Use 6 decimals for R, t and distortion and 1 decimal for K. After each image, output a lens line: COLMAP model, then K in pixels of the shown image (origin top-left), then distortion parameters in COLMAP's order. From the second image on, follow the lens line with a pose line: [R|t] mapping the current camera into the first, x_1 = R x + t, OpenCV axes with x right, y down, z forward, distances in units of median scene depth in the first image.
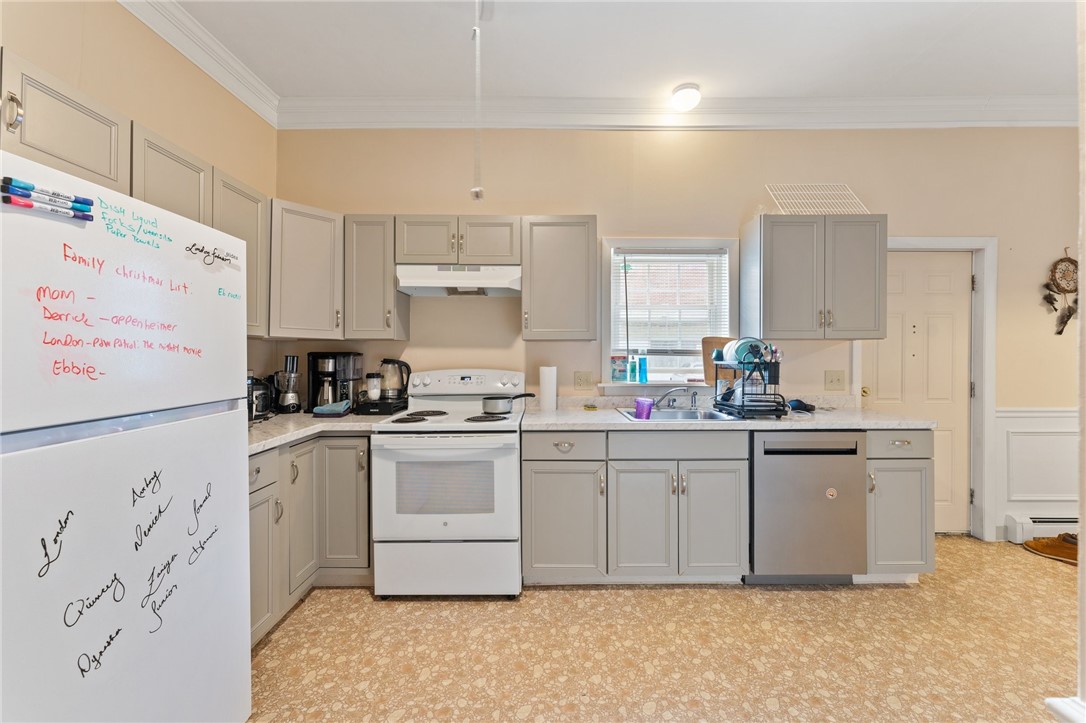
lens RADIAL K [[444.3, 0, 534.8], [0, 444.3, 354.5], [0, 0, 1]] dist [0.000503, 0.000325]
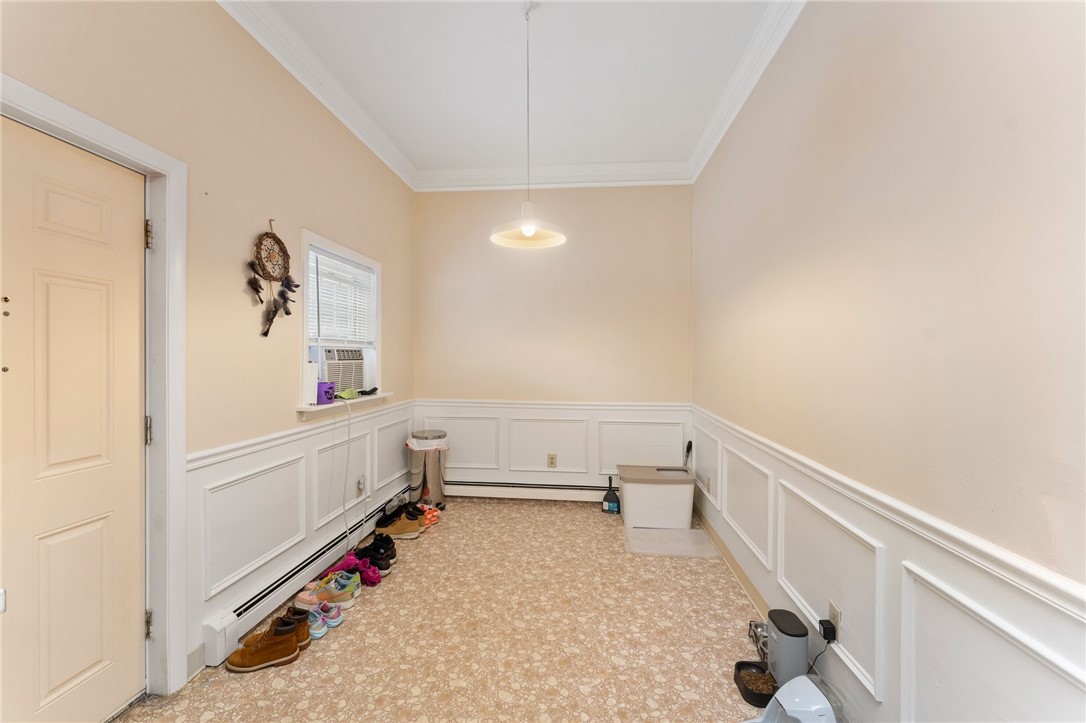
lens RADIAL K [[444.3, 0, 541.3], [0, 444.3, 360.3], [0, 0, 1]] dist [0.000503, 0.000325]
pose [[0.115731, -0.005140, 0.993267, 0.512154], [0.001583, 0.999986, 0.004990, -0.008840], [-0.993279, 0.000995, 0.115737, 0.469247]]
